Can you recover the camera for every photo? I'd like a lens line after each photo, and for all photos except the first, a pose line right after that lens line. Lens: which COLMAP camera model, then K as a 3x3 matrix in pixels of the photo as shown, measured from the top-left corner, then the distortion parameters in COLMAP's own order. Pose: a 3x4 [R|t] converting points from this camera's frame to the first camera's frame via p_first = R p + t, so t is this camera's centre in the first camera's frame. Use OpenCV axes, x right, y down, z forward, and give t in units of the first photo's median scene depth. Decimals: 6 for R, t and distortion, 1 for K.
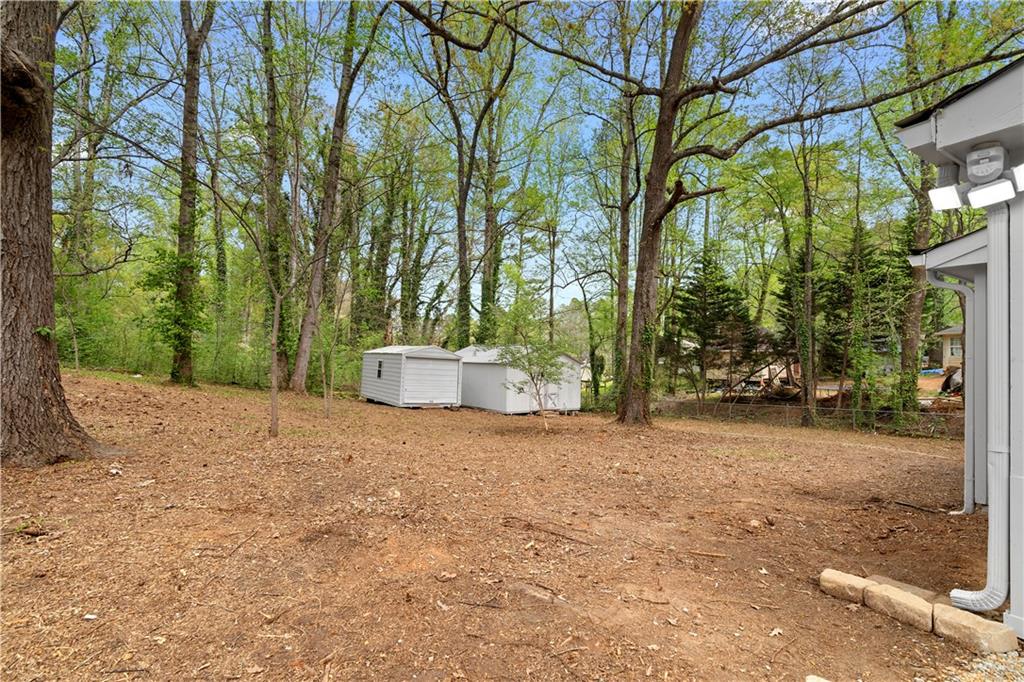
lens RADIAL K [[460.9, 0, 511.3], [0, 460.9, 337.0], [0, 0, 1]] dist [-0.000728, -0.000210]
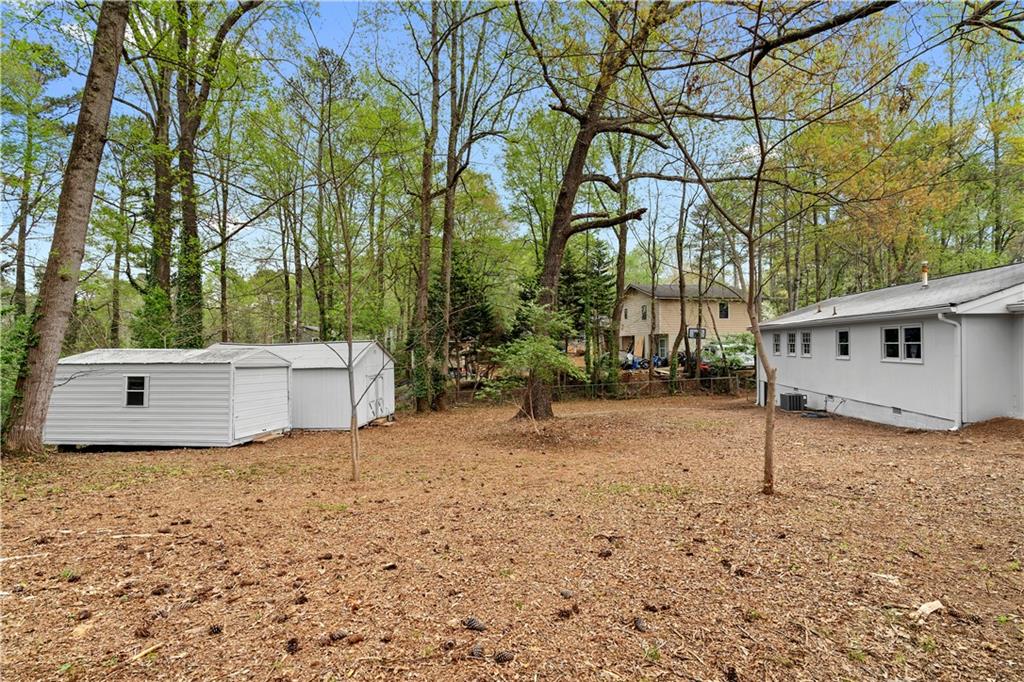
lens RADIAL K [[460.9, 0, 511.3], [0, 460.9, 337.0], [0, 0, 1]] dist [-0.000728, -0.000210]
pose [[0.621783, -0.012088, 0.783097, -0.398114], [-0.004525, 0.999809, 0.019026, -0.009280], [-0.783177, -0.015374, 0.621609, 0.250544]]
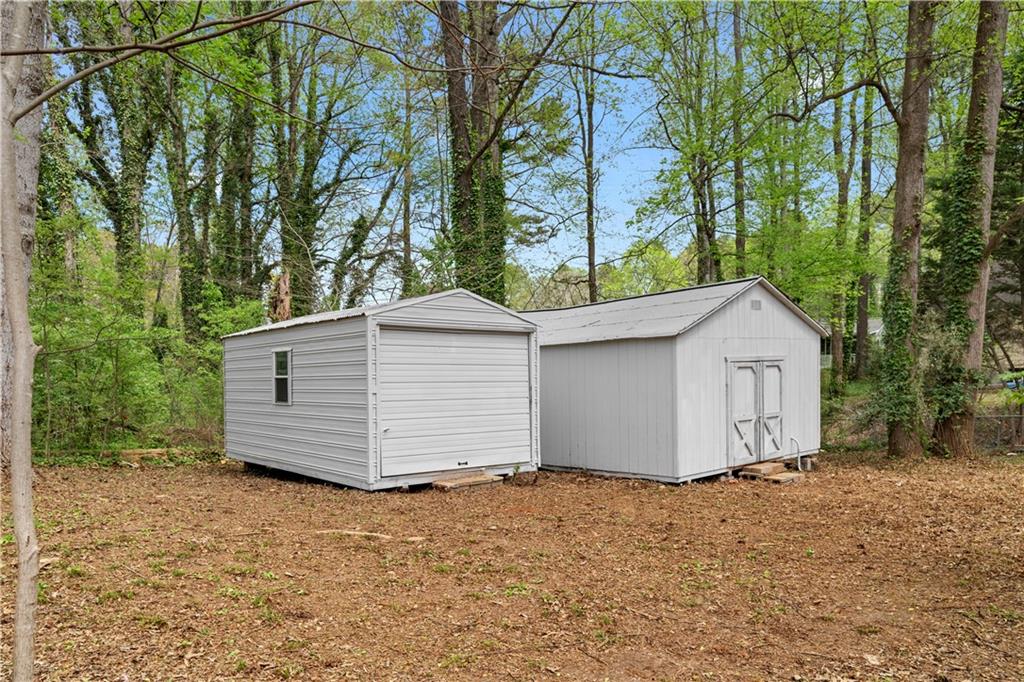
lens RADIAL K [[680.2, 0, 513.3], [0, 680.2, 403.1], [0, 0, 1]] dist [0.006359, 0.001304]
pose [[0.992612, -0.061893, 0.104360, -0.155973], [0.052007, 0.994125, 0.094924, 0.046283], [-0.109622, -0.088795, 0.989999, 0.447412]]
